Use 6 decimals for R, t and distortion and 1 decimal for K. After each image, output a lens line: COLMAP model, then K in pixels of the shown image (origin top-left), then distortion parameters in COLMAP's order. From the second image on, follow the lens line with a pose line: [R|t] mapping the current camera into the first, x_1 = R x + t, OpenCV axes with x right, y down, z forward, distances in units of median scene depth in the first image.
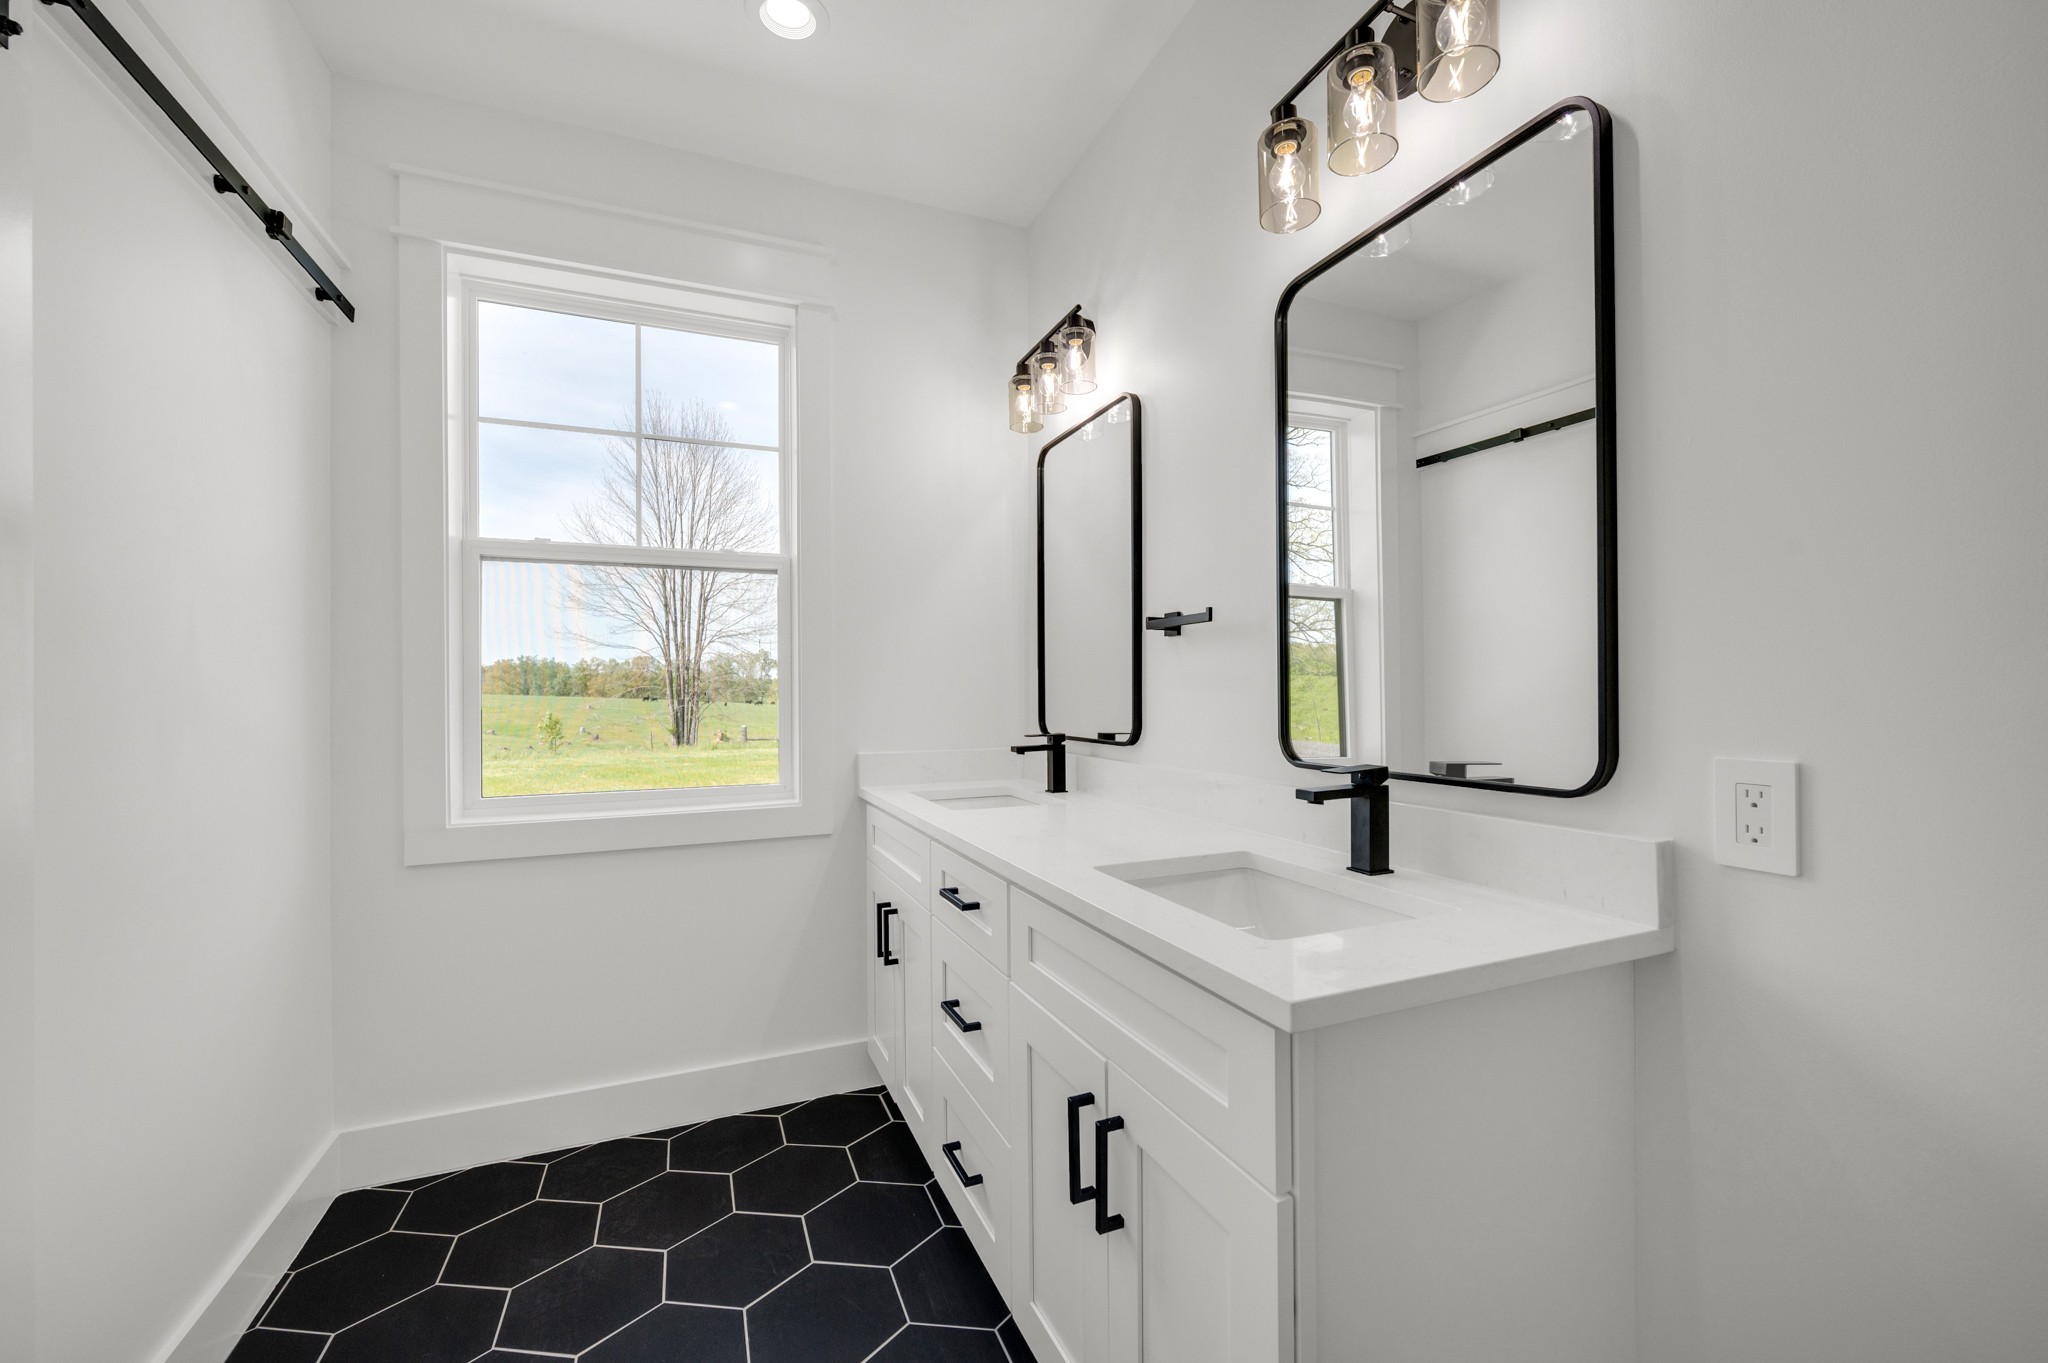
lens RADIAL K [[797.8, 0, 1032.7], [0, 797.8, 689.4], [0, 0, 1]] dist [-0.014177, 0.000062]
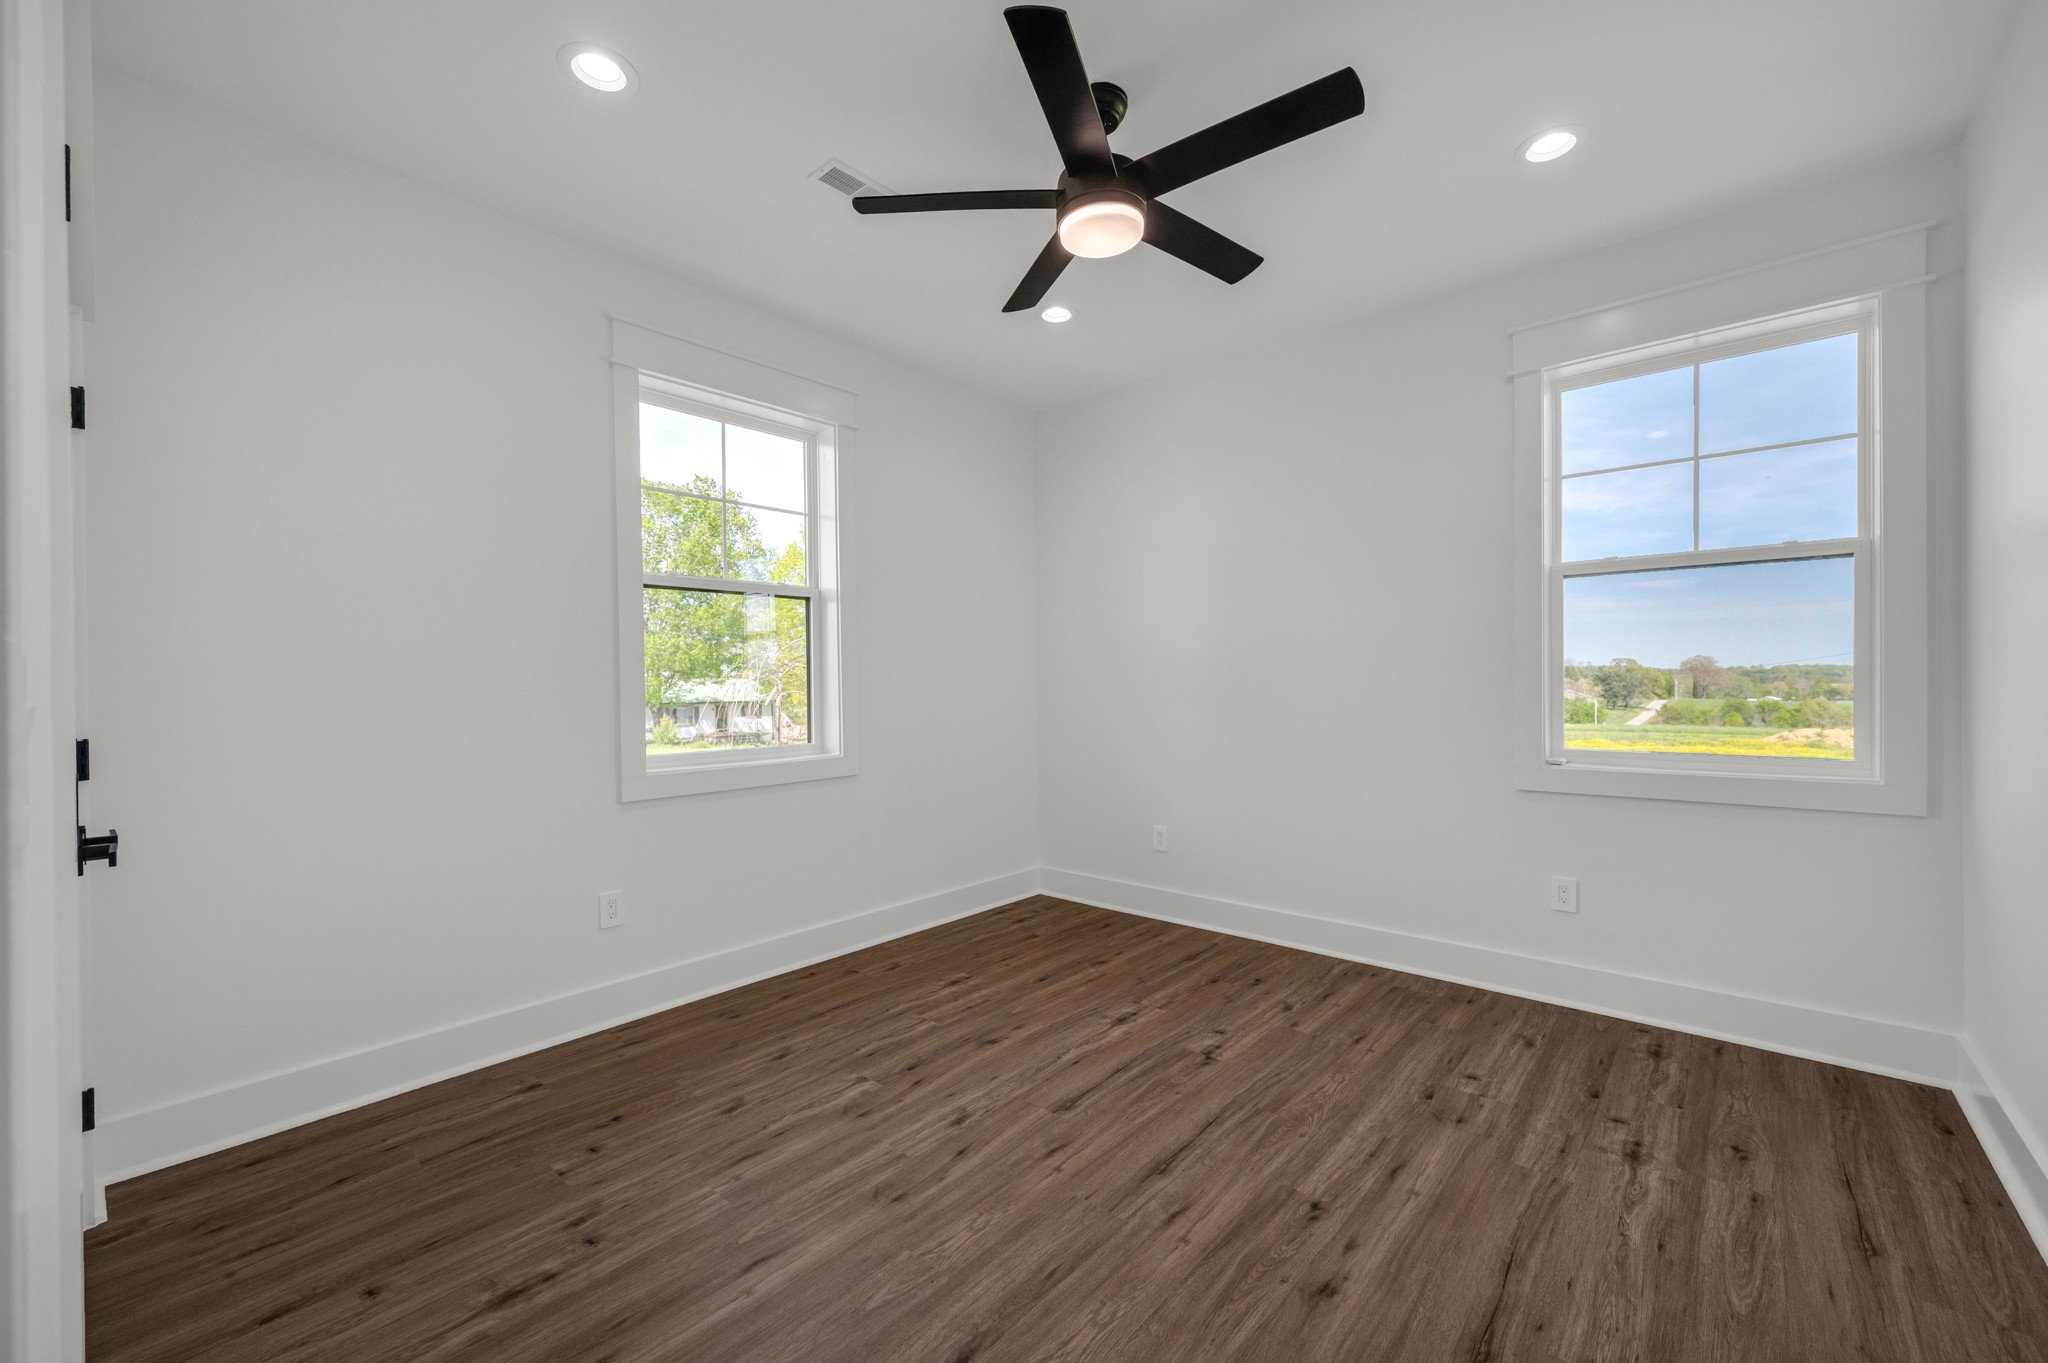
lens RADIAL K [[816.8, 0, 1019.4], [0, 816.8, 688.1], [0, 0, 1]] dist [-0.001358, 0.000252]
pose [[0.445148, 0.007770, -0.895423, 0.157589], [0.006592, 0.999907, 0.011953, 0.005673], [0.895433, -0.011223, 0.445055, -0.476369]]
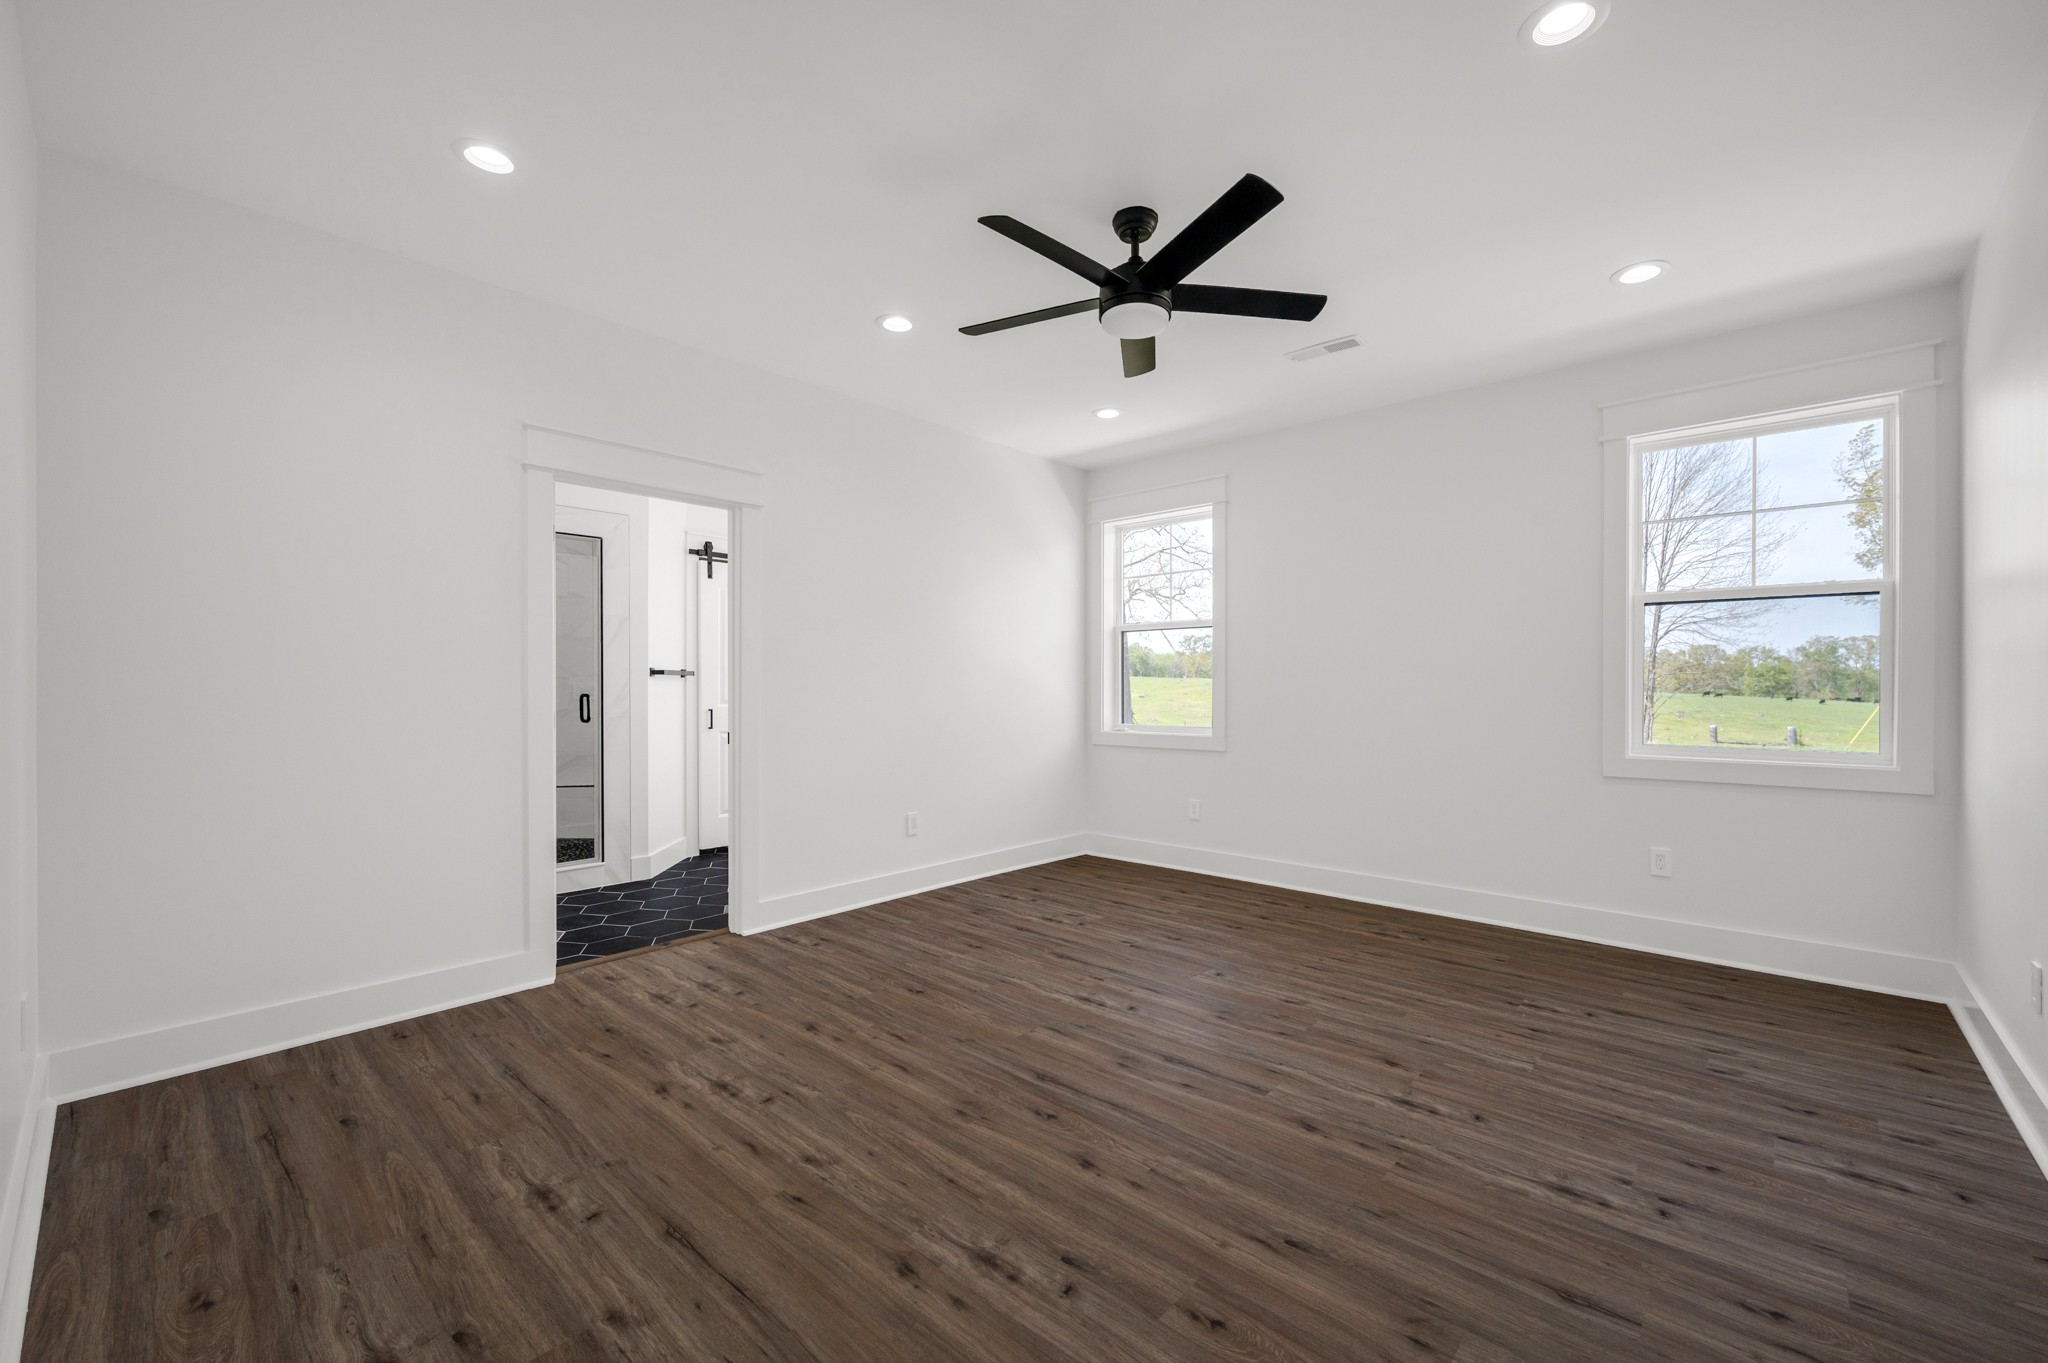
lens RADIAL K [[818.3, 0, 1030.7], [0, 818.3, 692.3], [0, 0, 1]] dist [-0.006158, 0.000044]
pose [[0.415371, 0.013523, -0.909551, 0.349541], [-0.002191, 0.999901, 0.013866, 0.002733], [0.909649, -0.003766, 0.415360, -0.908679]]
